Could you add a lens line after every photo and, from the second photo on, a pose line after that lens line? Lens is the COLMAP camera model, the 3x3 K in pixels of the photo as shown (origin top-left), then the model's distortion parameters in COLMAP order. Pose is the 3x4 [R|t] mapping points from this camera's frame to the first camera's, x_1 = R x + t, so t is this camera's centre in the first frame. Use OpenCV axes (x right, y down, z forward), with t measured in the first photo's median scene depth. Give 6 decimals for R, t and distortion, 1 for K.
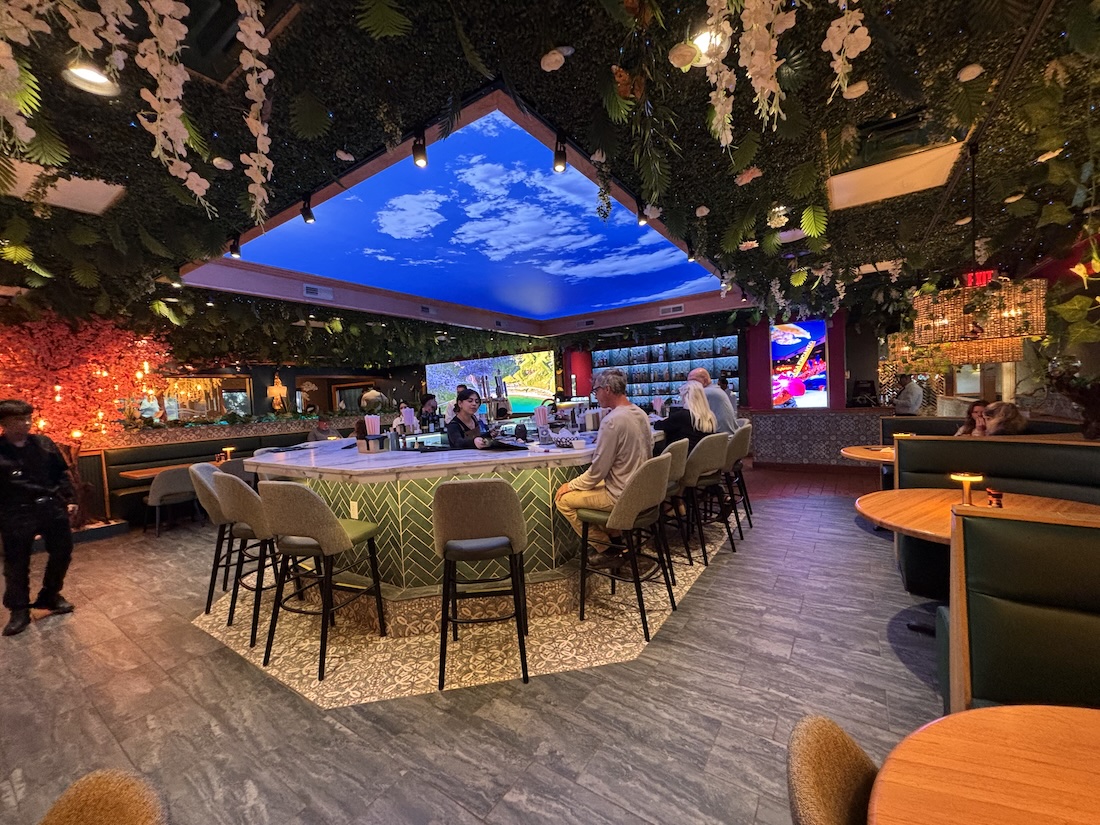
lens RADIAL K [[441.9, 0, 550.0], [0, 441.9, 412.5], [0, 0, 1]] dist [0.008852, -0.000099]
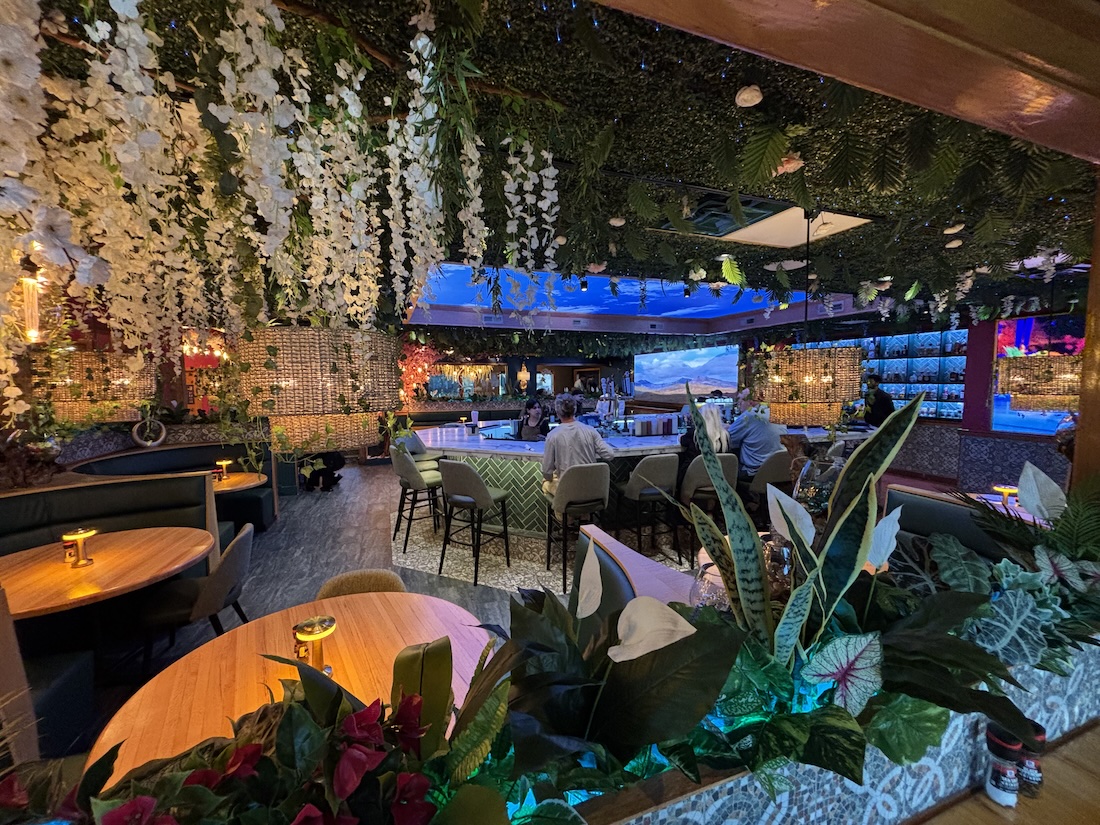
lens RADIAL K [[441.9, 0, 550.0], [0, 441.9, 412.5], [0, 0, 1]] dist [0.008852, -0.000099]
pose [[0.815801, 0.085412, -0.571991, 0.267813], [-0.055198, 0.996018, 0.070003, -0.042620], [0.575693, -0.025536, 0.817267, -0.044581]]
